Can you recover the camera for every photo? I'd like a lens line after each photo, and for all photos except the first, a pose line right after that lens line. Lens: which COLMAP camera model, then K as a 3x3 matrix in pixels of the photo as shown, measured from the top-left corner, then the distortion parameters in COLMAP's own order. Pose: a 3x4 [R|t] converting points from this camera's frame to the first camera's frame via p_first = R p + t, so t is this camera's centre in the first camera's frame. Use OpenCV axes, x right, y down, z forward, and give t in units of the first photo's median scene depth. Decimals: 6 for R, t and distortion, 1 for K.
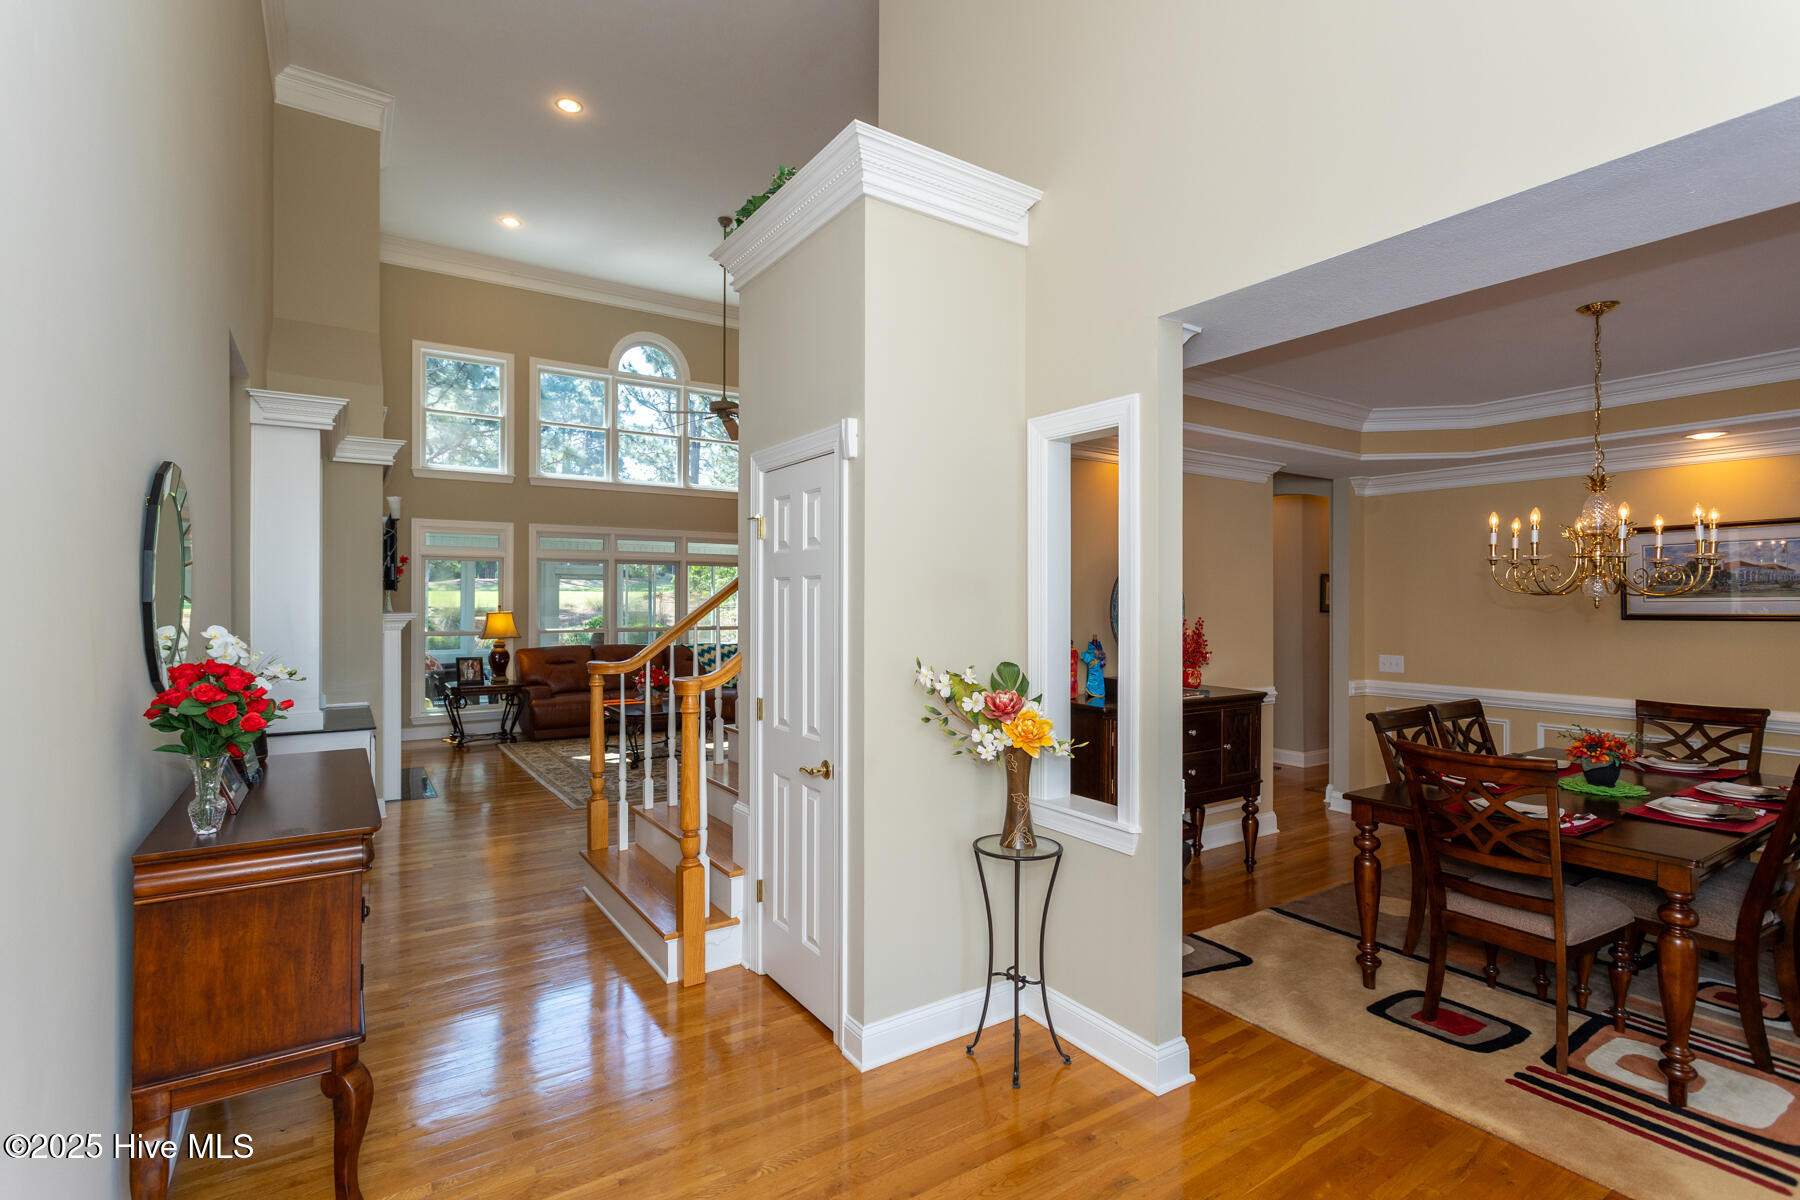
lens RADIAL K [[846.8, 0, 893.0], [0, 846.8, 594.0], [0, 0, 1]] dist [-0.001491, 0.001645]
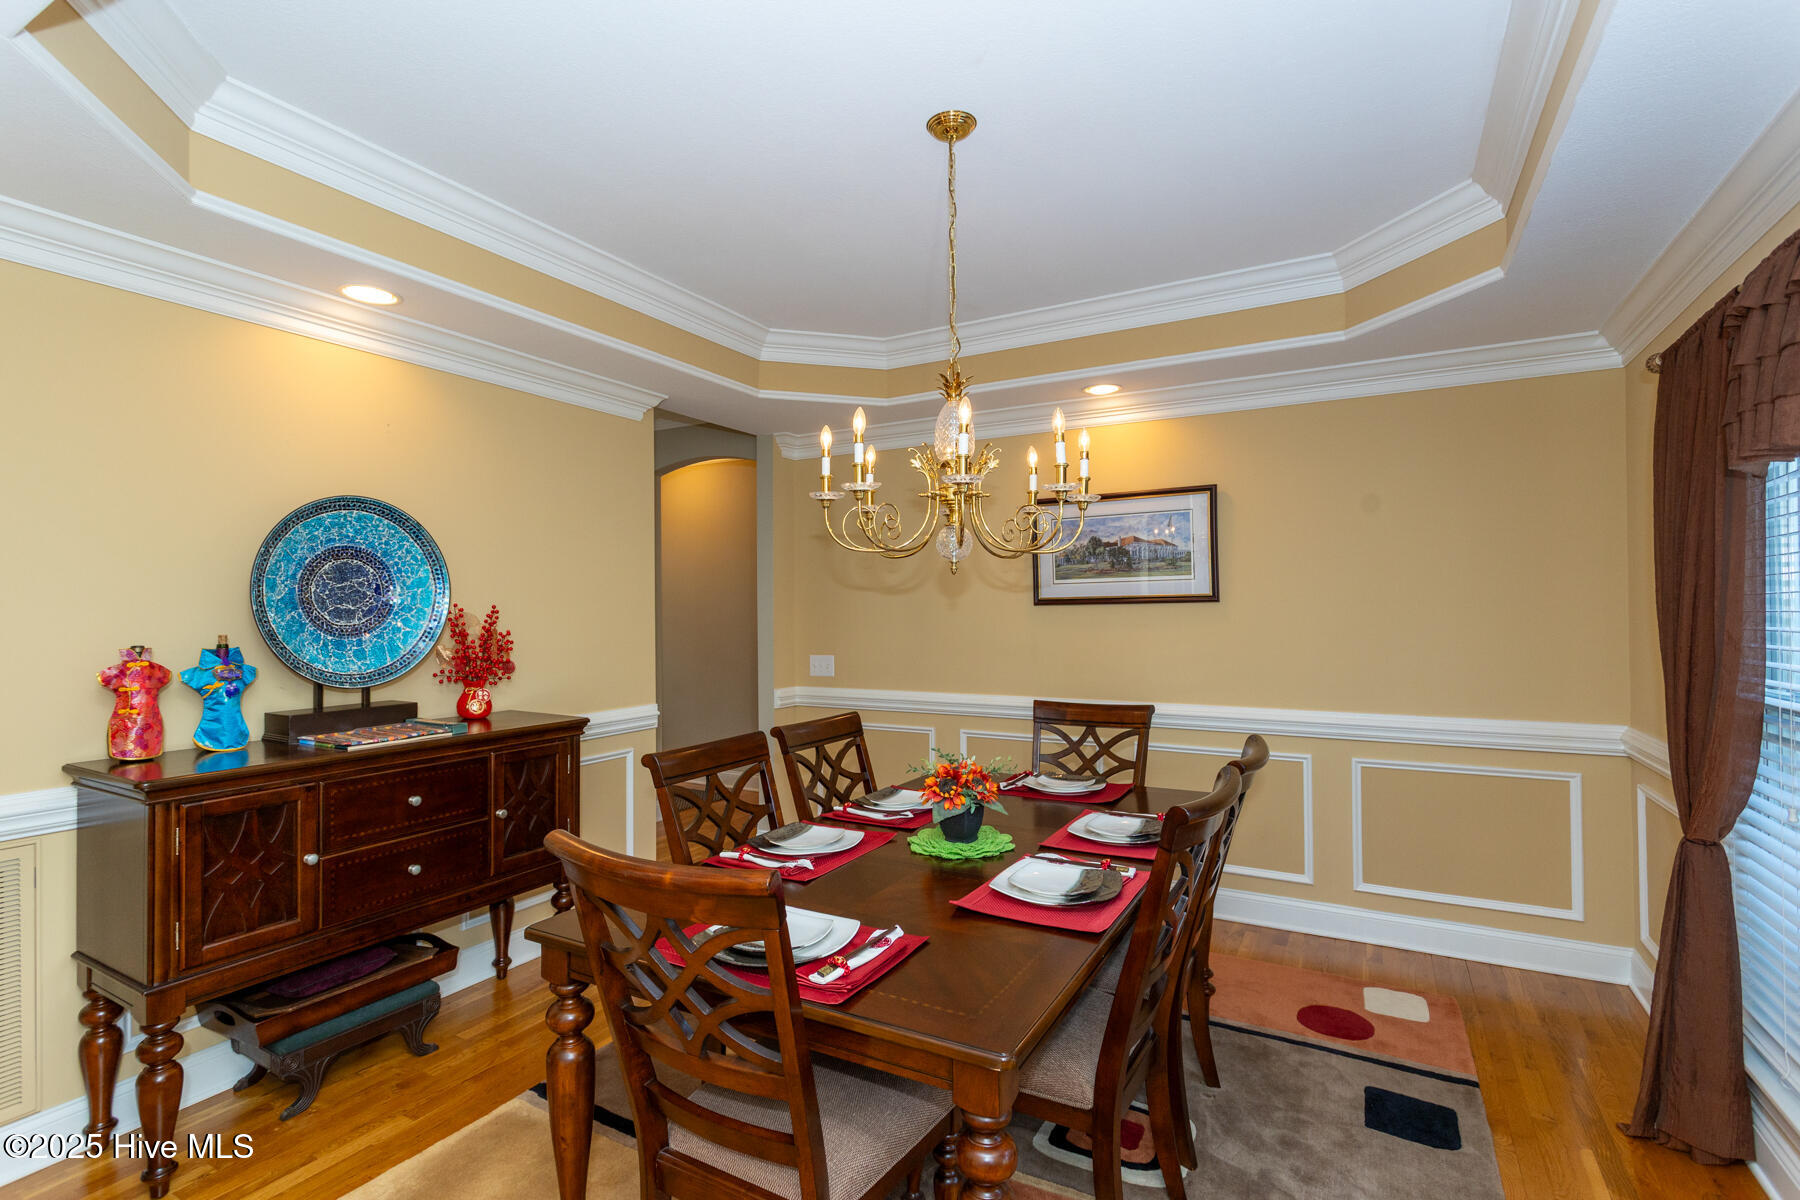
lens RADIAL K [[846.8, 0, 893.0], [0, 846.8, 594.0], [0, 0, 1]] dist [-0.001491, 0.001645]
pose [[0.888392, -0.000925, 0.459084, 0.406276], [0.006328, 0.999928, -0.010233, 0.032835], [-0.459042, 0.011996, 0.888334, 0.361014]]
